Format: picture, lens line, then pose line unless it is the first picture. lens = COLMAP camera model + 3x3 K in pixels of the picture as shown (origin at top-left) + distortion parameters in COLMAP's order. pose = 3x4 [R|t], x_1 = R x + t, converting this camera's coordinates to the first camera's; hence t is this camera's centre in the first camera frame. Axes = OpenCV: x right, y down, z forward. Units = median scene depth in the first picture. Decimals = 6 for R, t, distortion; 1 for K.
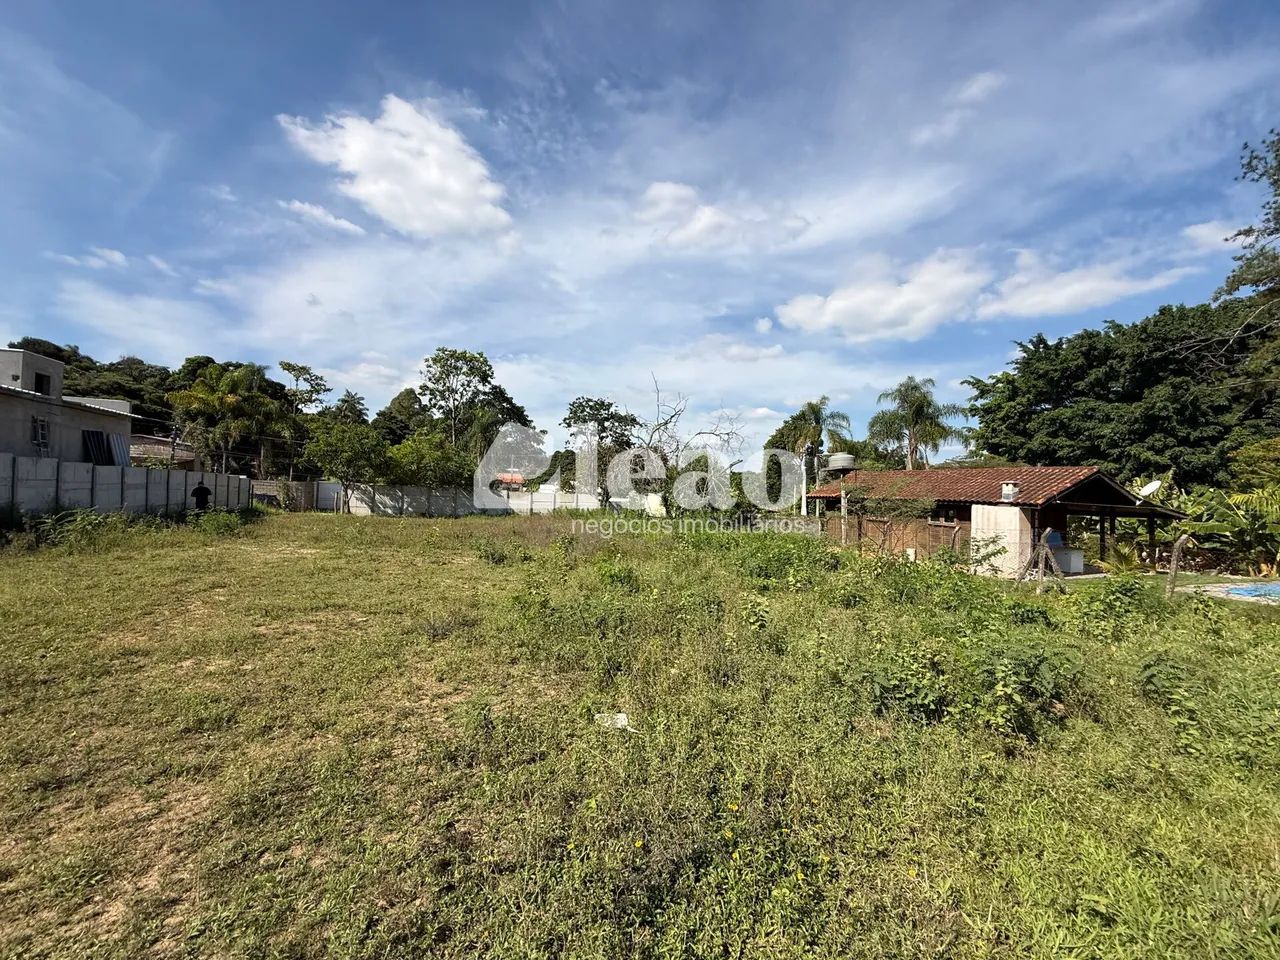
lens RADIAL K [[504.7, 0, 635.6], [0, 504.7, 481.6], [0, 0, 1]] dist [-0.004987, 0.000791]
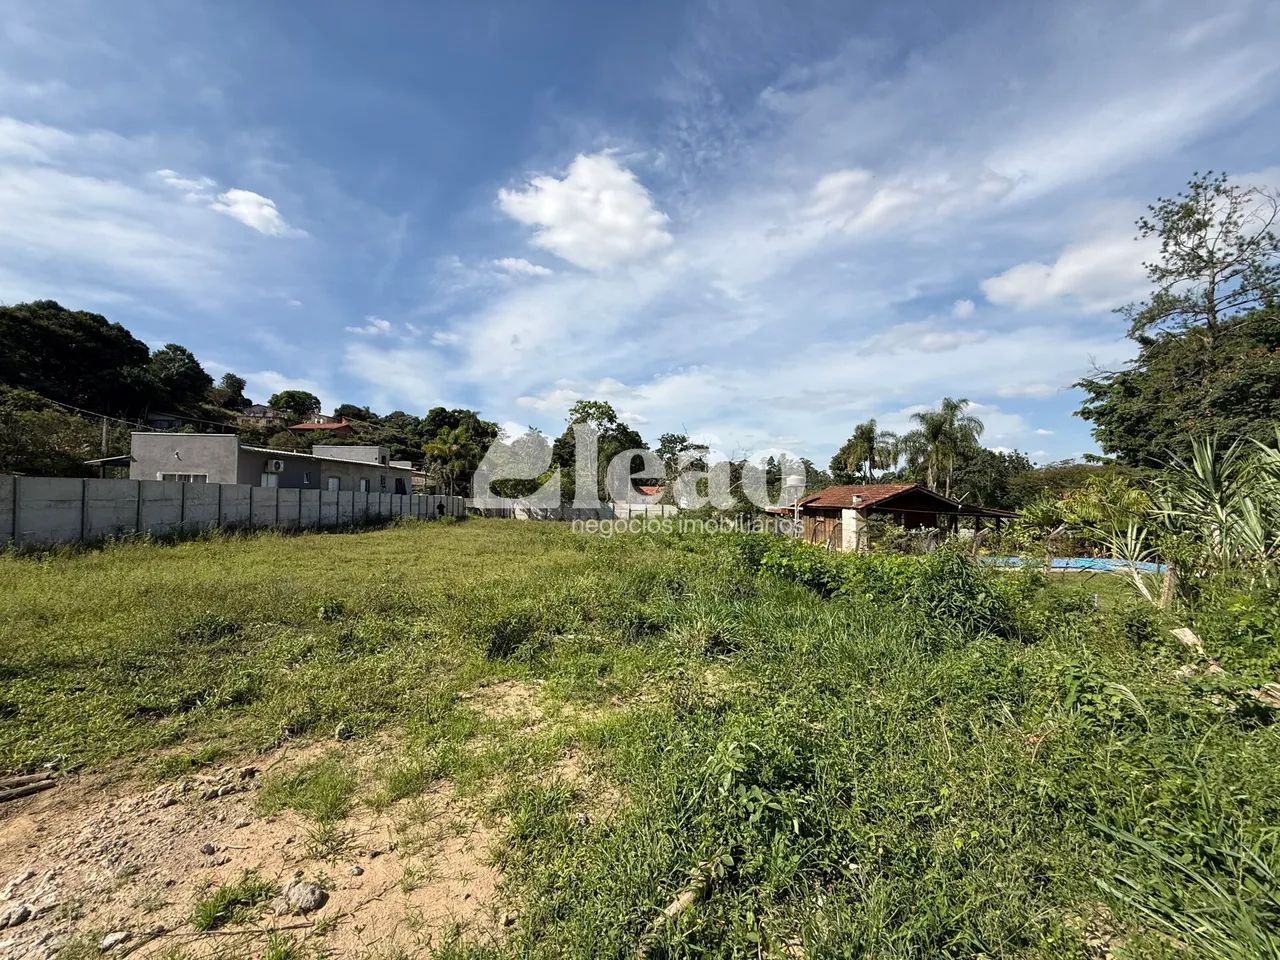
lens RADIAL K [[504.7, 0, 636.6], [0, 504.7, 476.1], [0, 0, 1]] dist [-0.004987, 0.000791]
pose [[0.943349, -0.030374, -0.330409, 0.241897], [0.020434, 0.999229, -0.033517, -0.007763], [0.331172, 0.024866, 0.943243, -0.286870]]
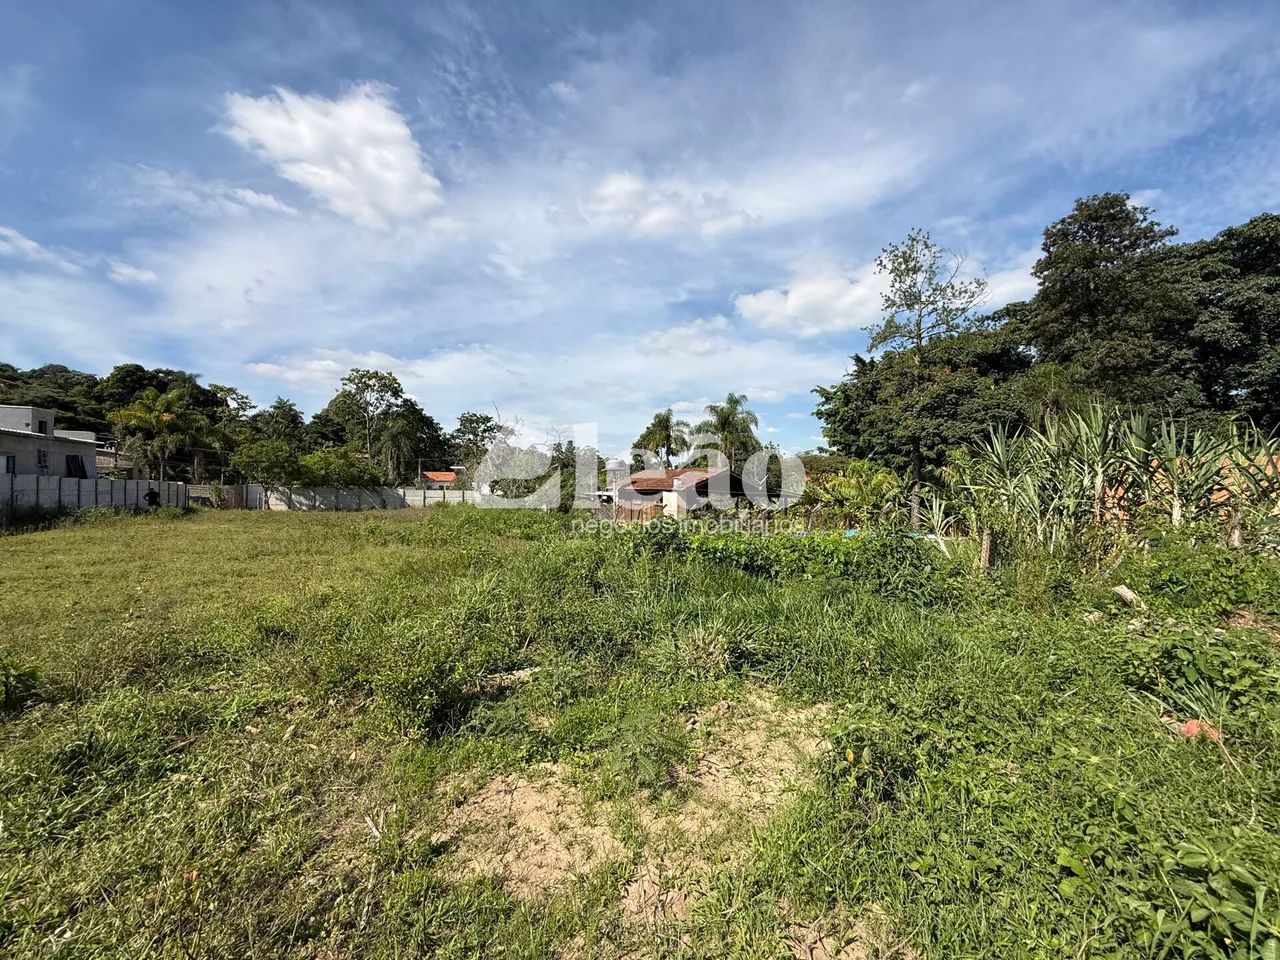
lens RADIAL K [[504.7, 0, 634.6], [0, 504.7, 482.5], [0, 0, 1]] dist [-0.004987, 0.000791]
pose [[0.996754, -0.020694, 0.077806, 0.186799], [0.019654, 0.999707, 0.014111, -0.004105], [-0.078075, -0.012536, 0.996869, -0.251071]]
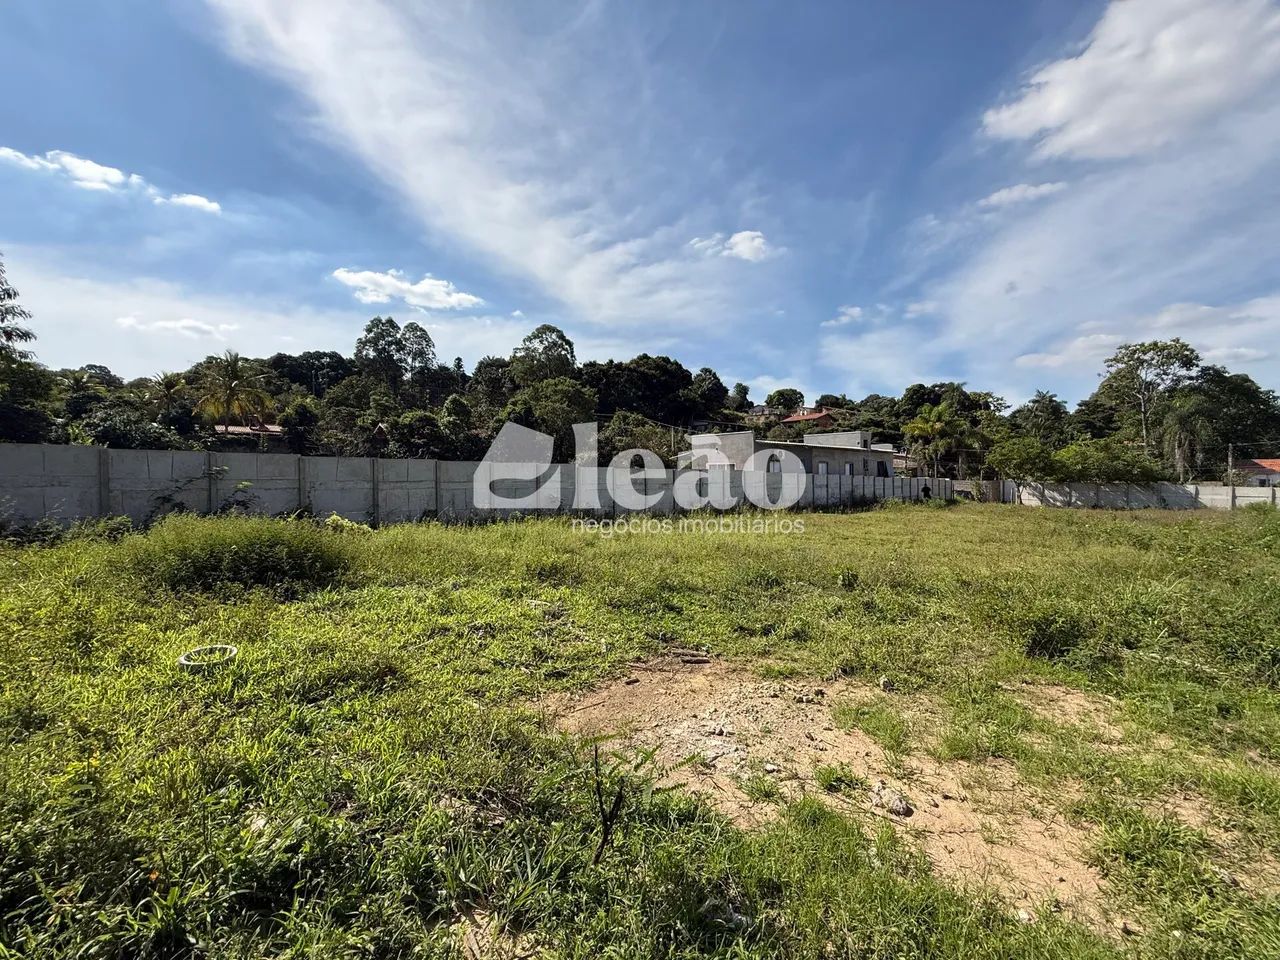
lens RADIAL K [[504.7, 0, 639.2], [0, 504.7, 477.3], [0, 0, 1]] dist [-0.004987, 0.000791]
pose [[0.347290, -0.029641, -0.937289, 0.240986], [0.029018, 0.999361, -0.020852, -0.007492], [0.937309, -0.019957, 0.347928, -0.300140]]
